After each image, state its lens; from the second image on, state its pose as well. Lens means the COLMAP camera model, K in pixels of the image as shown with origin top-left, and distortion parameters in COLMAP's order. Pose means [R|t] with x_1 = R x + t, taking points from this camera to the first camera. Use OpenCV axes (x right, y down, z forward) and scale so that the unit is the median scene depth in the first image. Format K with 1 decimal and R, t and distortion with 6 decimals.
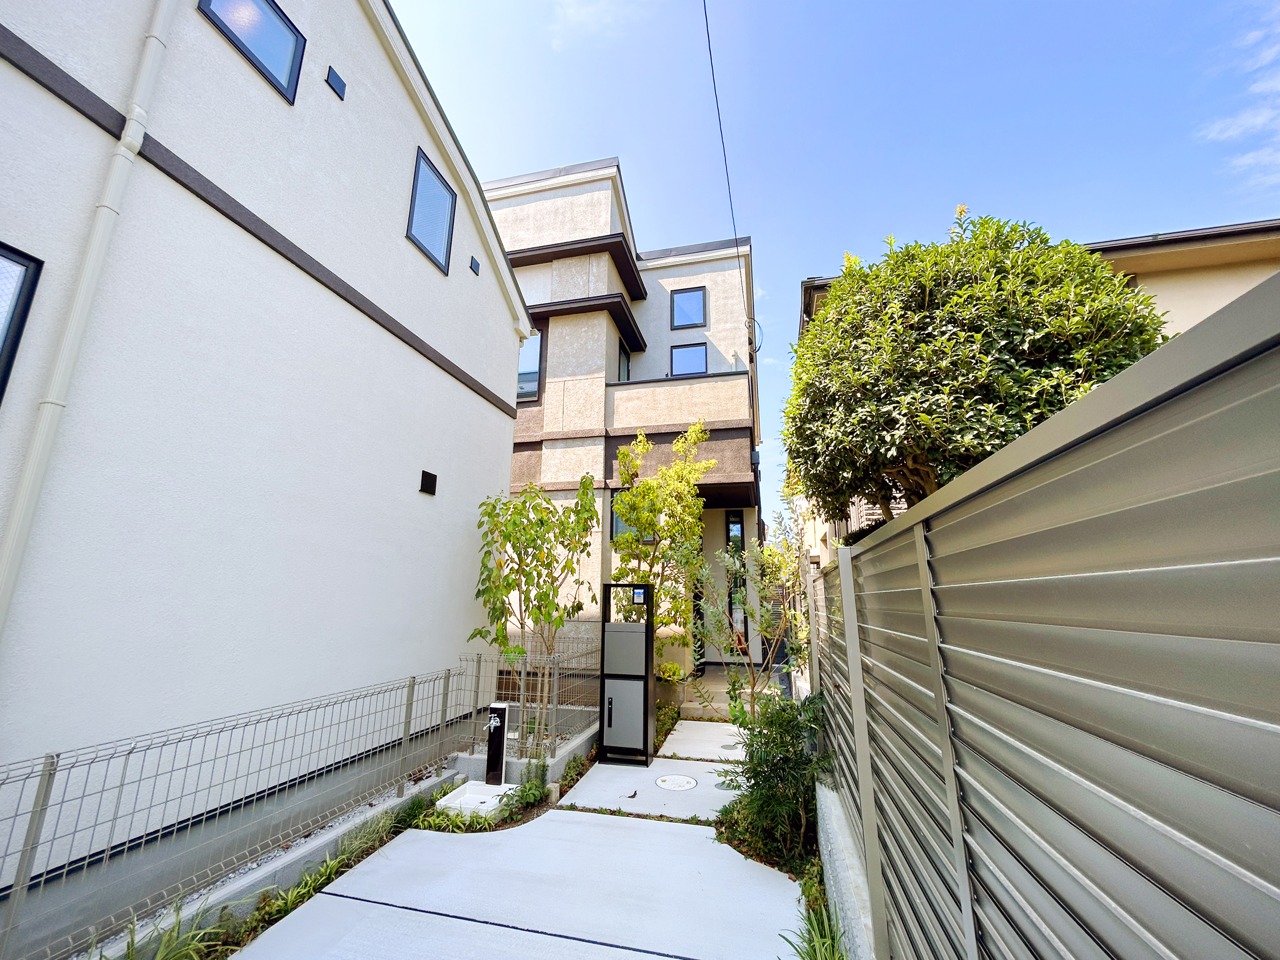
lens RADIAL K [[520.3, 0, 639.3], [0, 520.3, 476.9], [0, 0, 1]] dist [-0.003004, 0.002081]
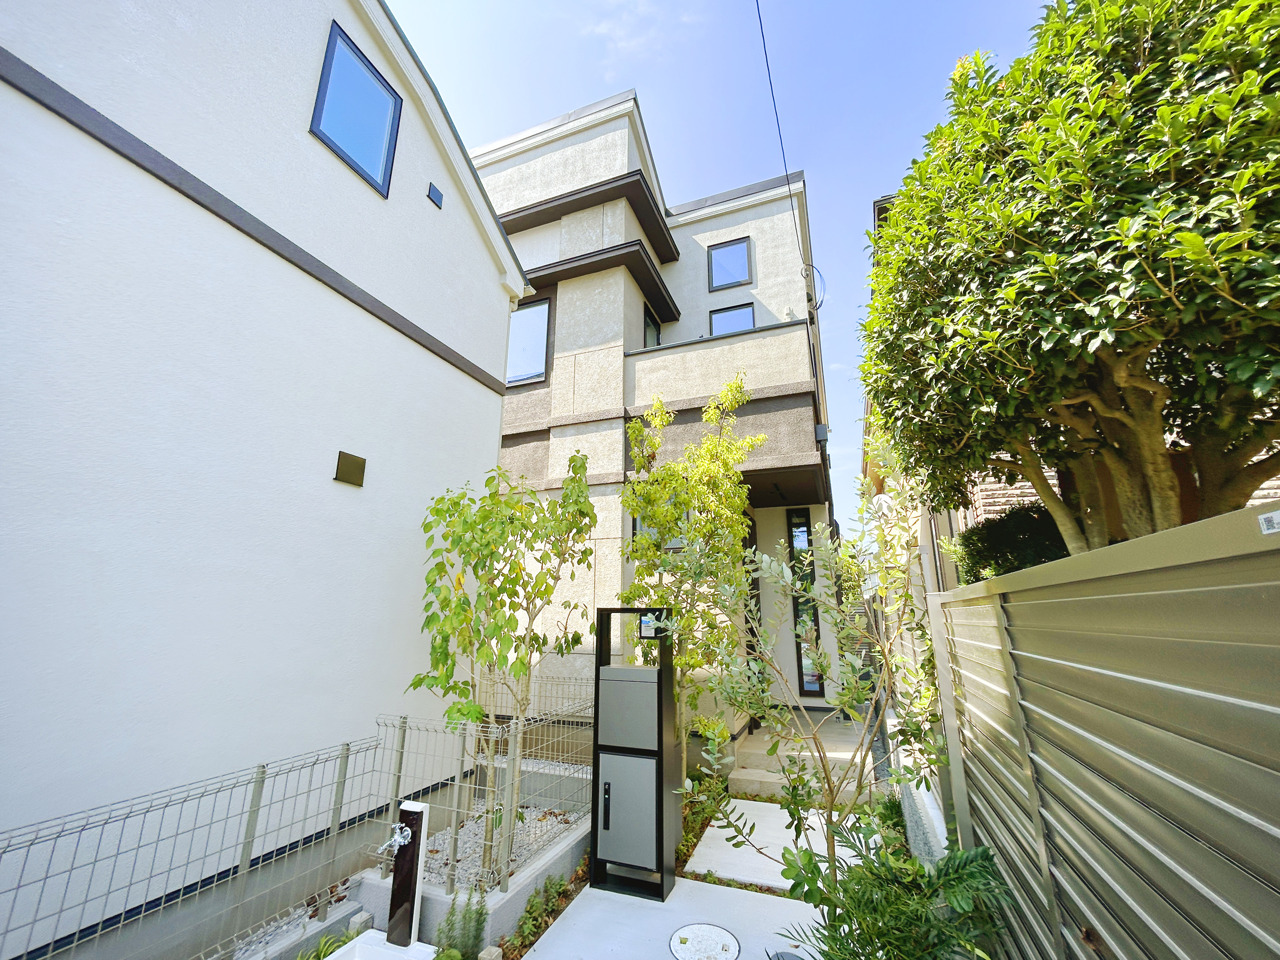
lens RADIAL K [[520.3, 0, 640.2], [0, 520.3, 480.3], [0, 0, 1]] dist [-0.003004, 0.002081]
pose [[0.991680, -0.038769, -0.122753, 0.067792], [0.035831, 0.999018, -0.026058, 0.050785], [0.123643, 0.021443, 0.992095, 0.286840]]
